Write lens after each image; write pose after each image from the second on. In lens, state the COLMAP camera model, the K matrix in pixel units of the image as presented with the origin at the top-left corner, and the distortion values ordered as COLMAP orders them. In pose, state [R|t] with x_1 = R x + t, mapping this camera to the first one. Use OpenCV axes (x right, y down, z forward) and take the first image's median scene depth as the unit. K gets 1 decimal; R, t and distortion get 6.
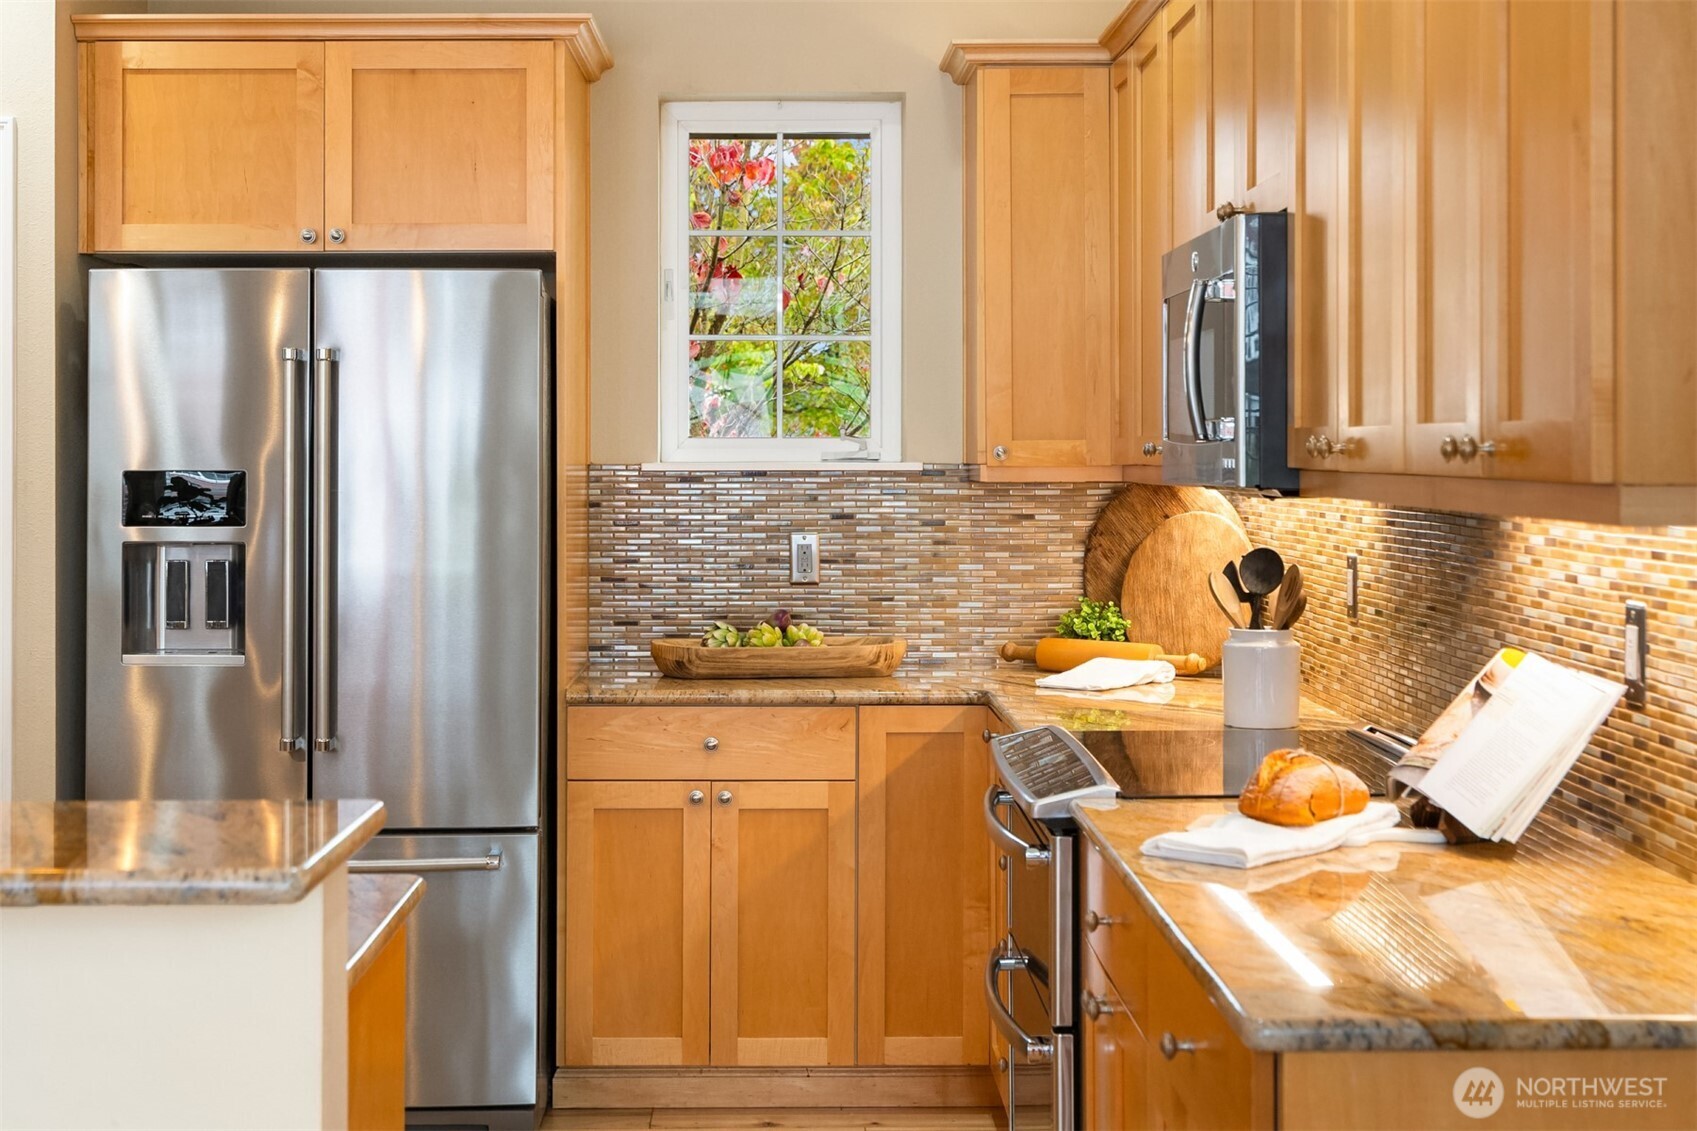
lens RADIAL K [[2490.6, 0, 851.8], [0, 2490.6, 440.7], [0, 0, 1]] dist [0.028751, 0.055253]
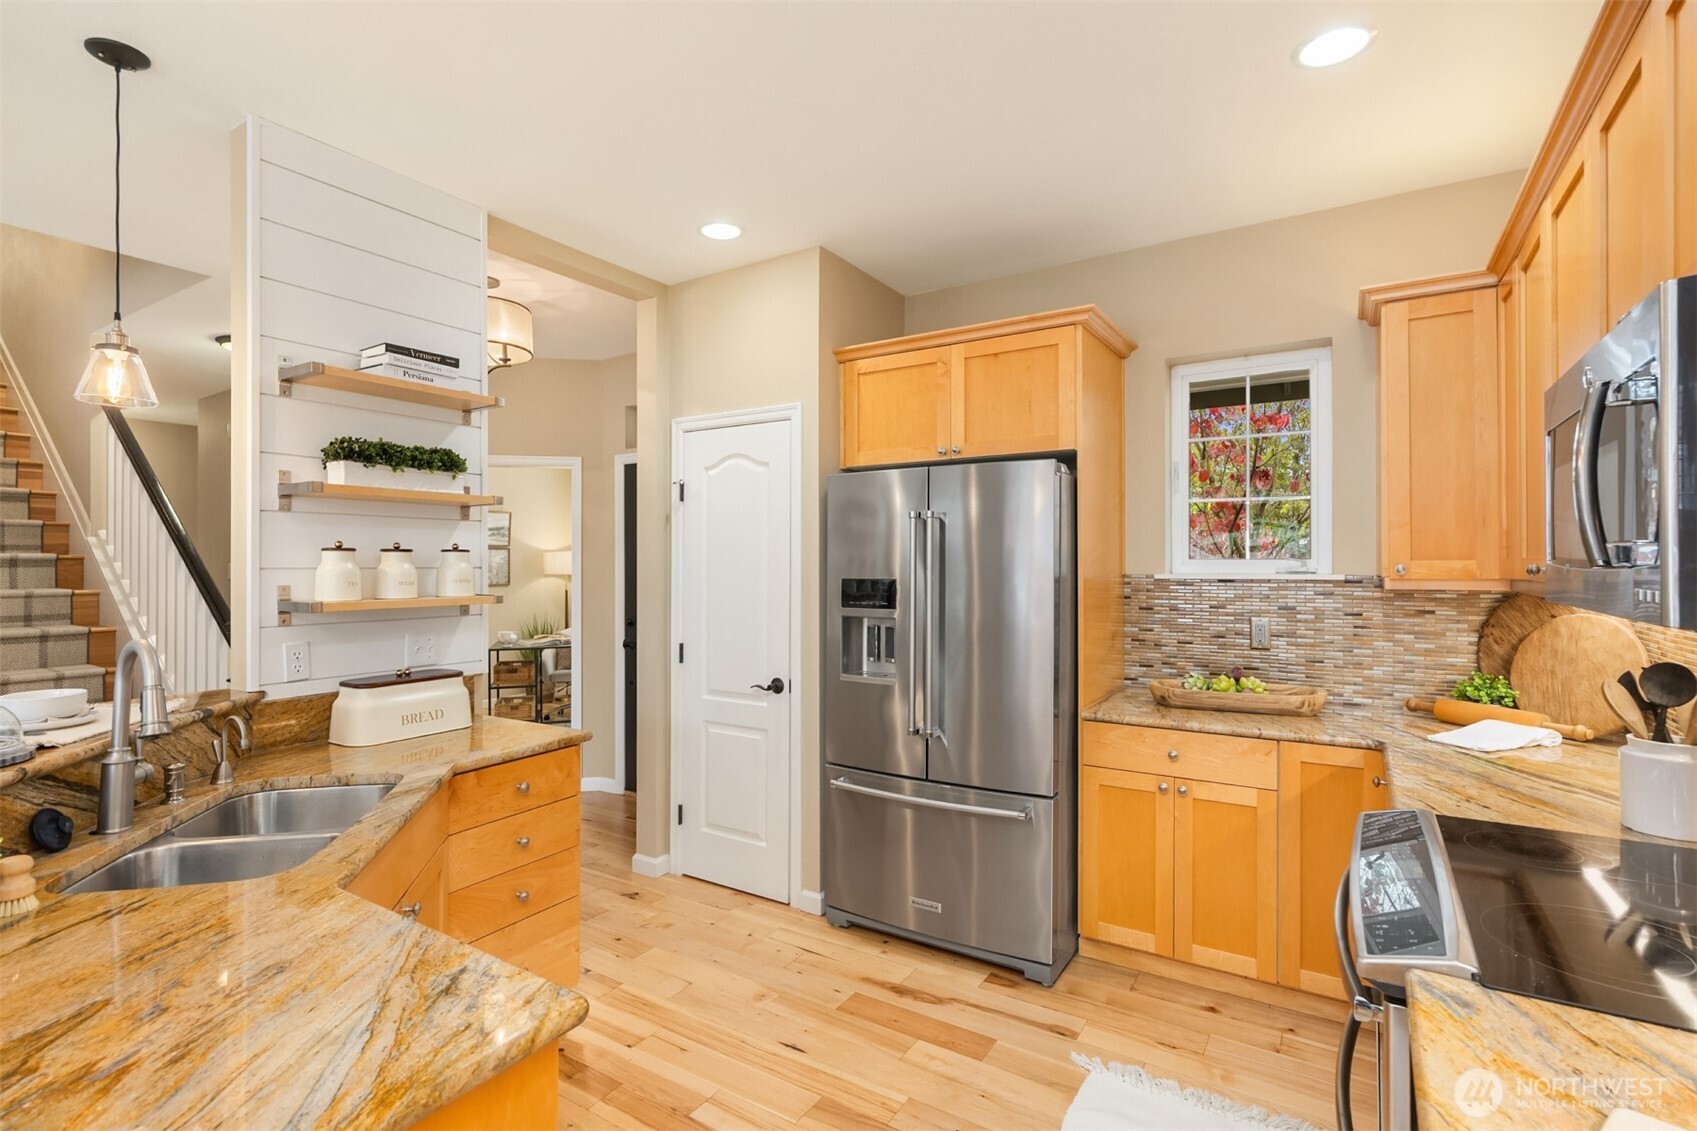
lens RADIAL K [[818.6, 0, 845.1], [0, 818.6, 559.3], [0, 0, 1]] dist [-0.001103, 0.001669]
pose [[0.830671, -0.003350, -0.556753, 0.056099], [0.004684, 0.999989, 0.000971, -0.002854], [0.556744, -0.003415, 0.830677, 0.428682]]
